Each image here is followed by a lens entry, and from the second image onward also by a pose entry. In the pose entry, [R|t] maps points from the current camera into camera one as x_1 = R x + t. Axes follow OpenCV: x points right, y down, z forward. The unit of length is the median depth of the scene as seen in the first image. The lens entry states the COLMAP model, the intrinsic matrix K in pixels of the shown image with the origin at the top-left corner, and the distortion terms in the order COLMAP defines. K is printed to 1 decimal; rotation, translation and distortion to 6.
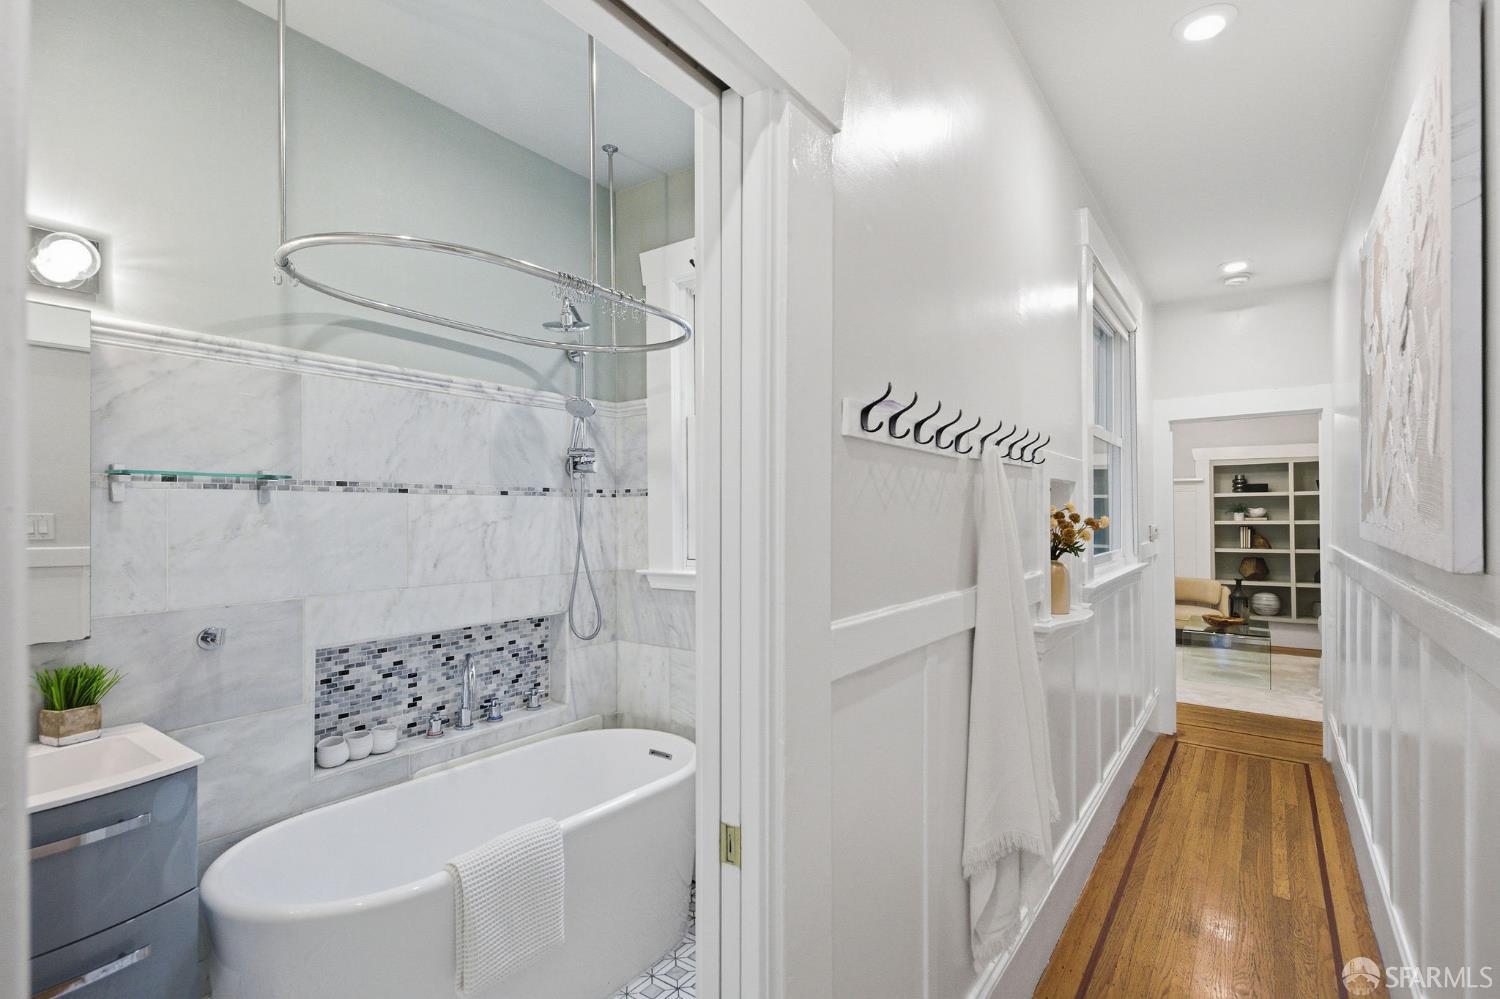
lens RADIAL K [[705.5, 0, 759.7], [0, 705.5, 510.5], [0, 0, 1]] dist [0.014510, -0.004395]
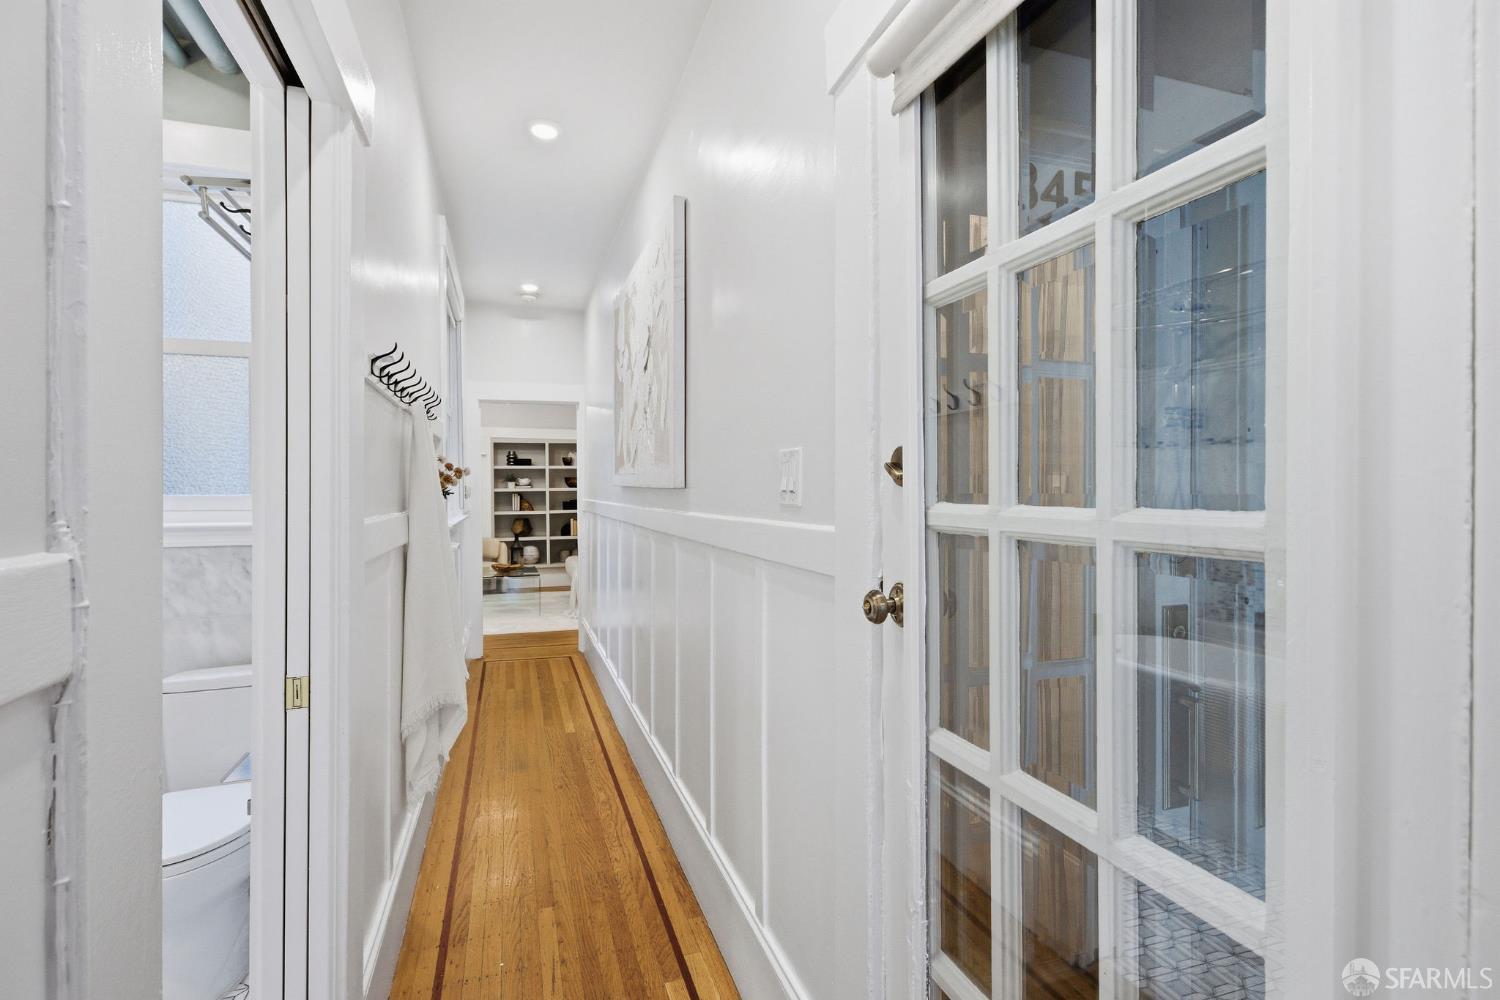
lens RADIAL K [[705.5, 0, 752.5], [0, 705.5, 487.0], [0, 0, 1]] dist [0.014510, -0.004395]
pose [[0.583140, 0.003386, 0.812365, -0.087115], [-0.003067, 0.999993, -0.001967, 0.015999], [-0.812366, -0.001344, 0.583146, -0.056085]]
